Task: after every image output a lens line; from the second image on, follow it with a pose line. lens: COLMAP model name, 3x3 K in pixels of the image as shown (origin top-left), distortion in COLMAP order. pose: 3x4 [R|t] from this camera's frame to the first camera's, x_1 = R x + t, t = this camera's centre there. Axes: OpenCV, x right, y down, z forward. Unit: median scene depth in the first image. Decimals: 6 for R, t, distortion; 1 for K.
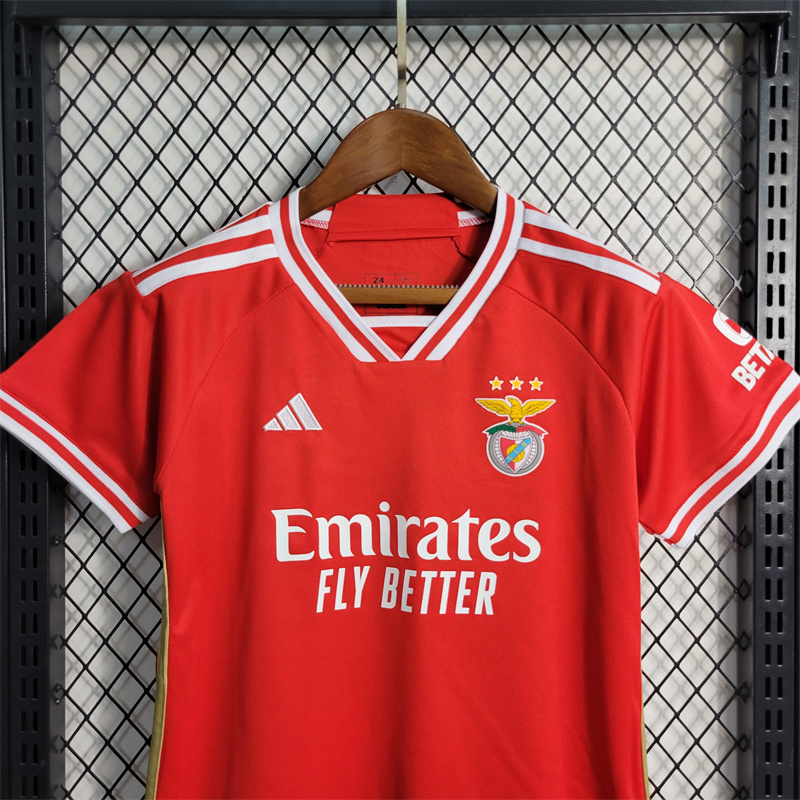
lens RADIAL K [[808.7, 0, 404.0], [0, 808.7, 398.1], [0, 0, 1]] dist [-0.000732, 0.000000]
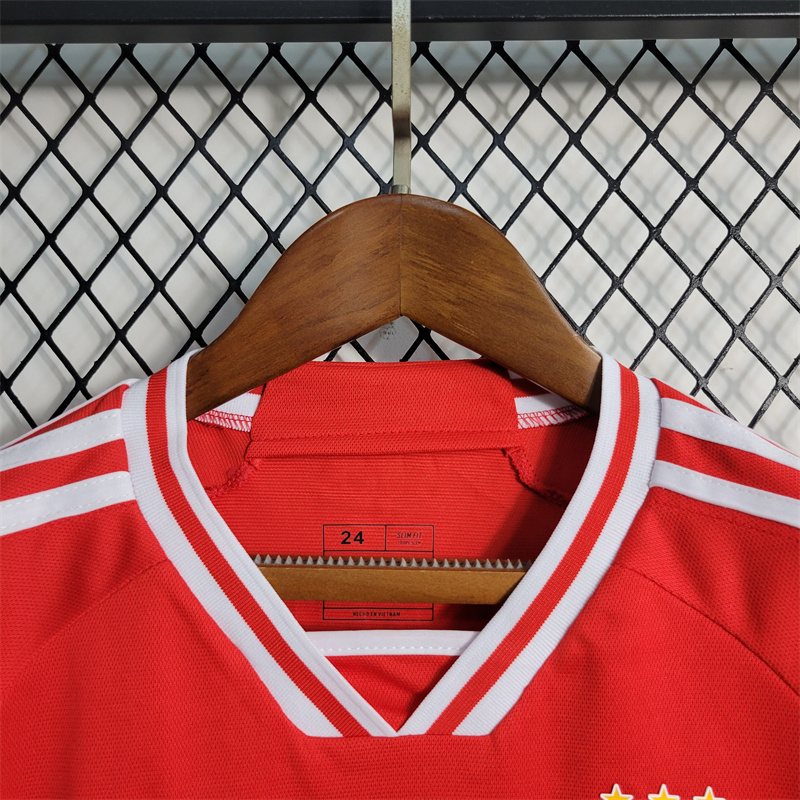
lens RADIAL K [[808.7, 0, 404.3], [0, 808.7, 403.8], [0, 0, 1]] dist [-0.000732, 0.000000]
pose [[0.999941, 0.001991, -0.010633, 0.004360], [-0.003361, 0.991454, -0.130410, -0.163249], [0.010282, 0.130438, 0.991403, 0.514806]]
